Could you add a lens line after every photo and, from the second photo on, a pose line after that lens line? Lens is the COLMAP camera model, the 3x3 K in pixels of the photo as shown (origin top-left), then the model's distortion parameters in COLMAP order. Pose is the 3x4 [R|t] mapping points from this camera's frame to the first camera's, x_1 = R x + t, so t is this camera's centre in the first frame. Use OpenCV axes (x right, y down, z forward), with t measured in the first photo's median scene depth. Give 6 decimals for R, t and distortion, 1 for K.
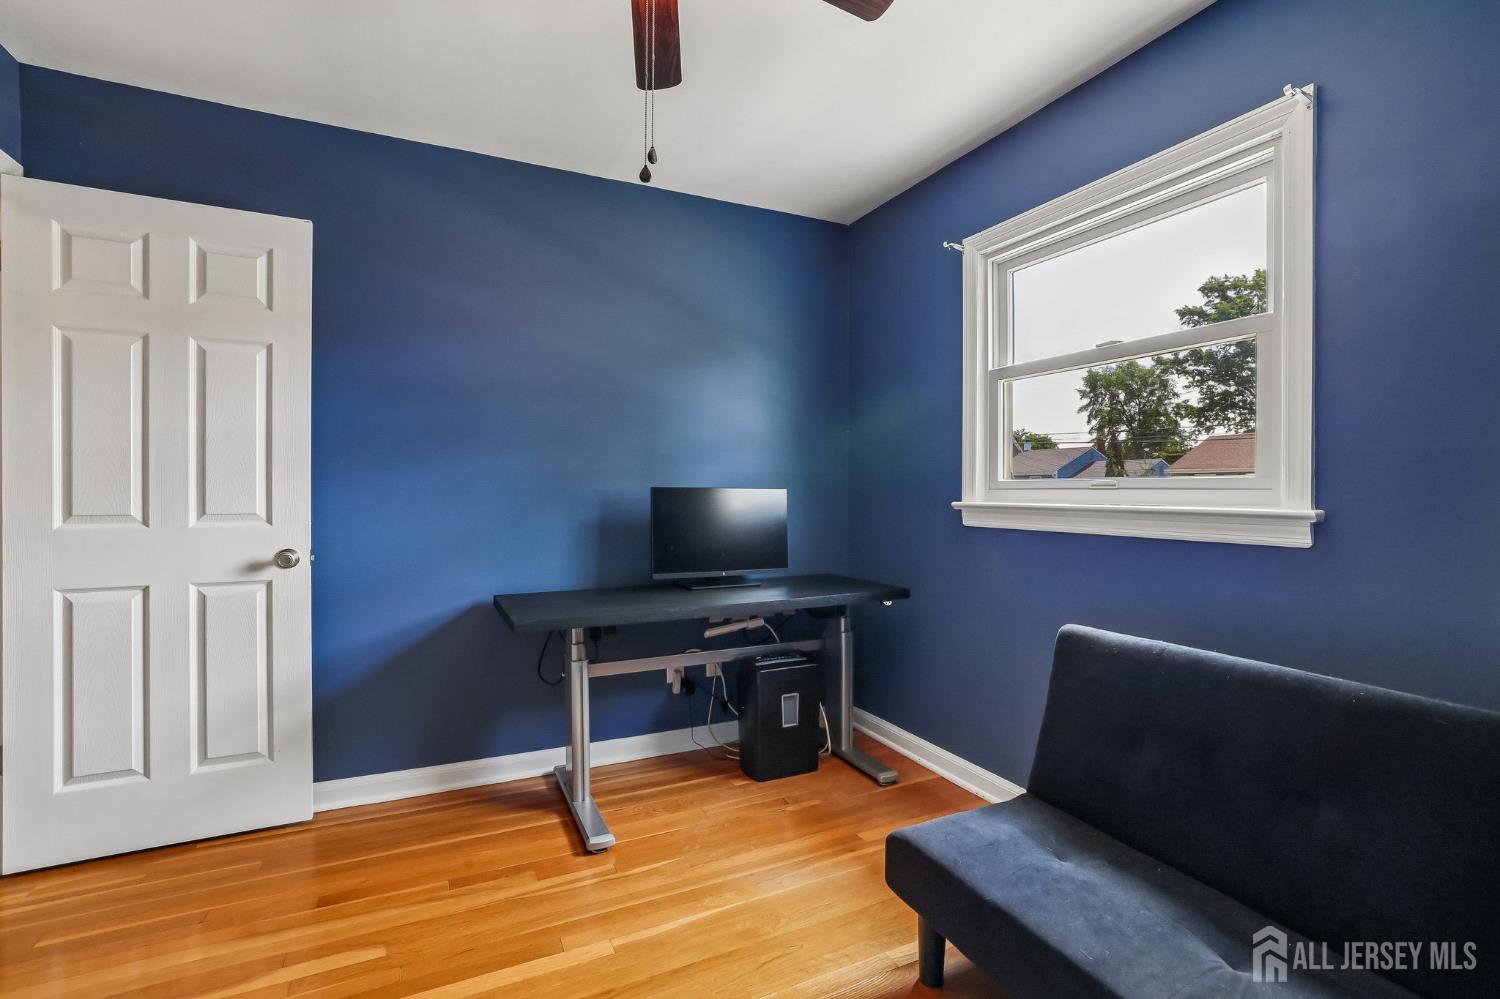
lens RADIAL K [[678.7, 0, 743.6], [0, 678.7, 496.6], [0, 0, 1]] dist [-0.024361, 0.004929]
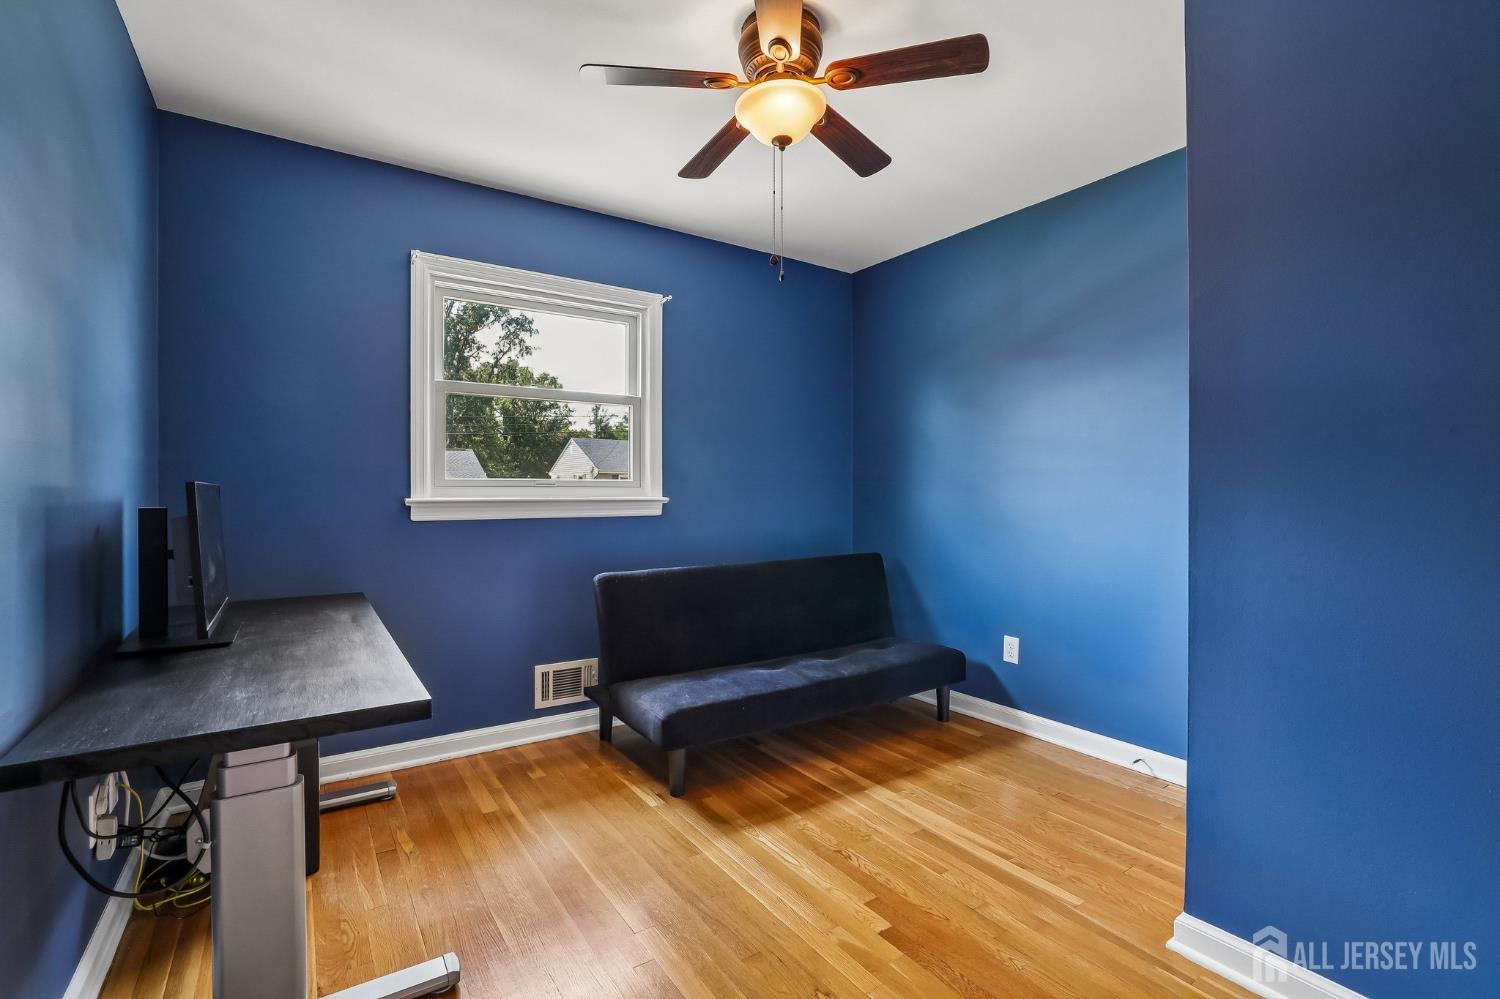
lens RADIAL K [[678.7, 0, 746.9], [0, 678.7, 495.2], [0, 0, 1]] dist [-0.024361, 0.004929]
pose [[-0.159336, -0.006035, 0.987206, -0.830158], [0.007969, 0.999941, 0.007399, -0.000128], [-0.987192, 0.009046, -0.159278, 0.675185]]
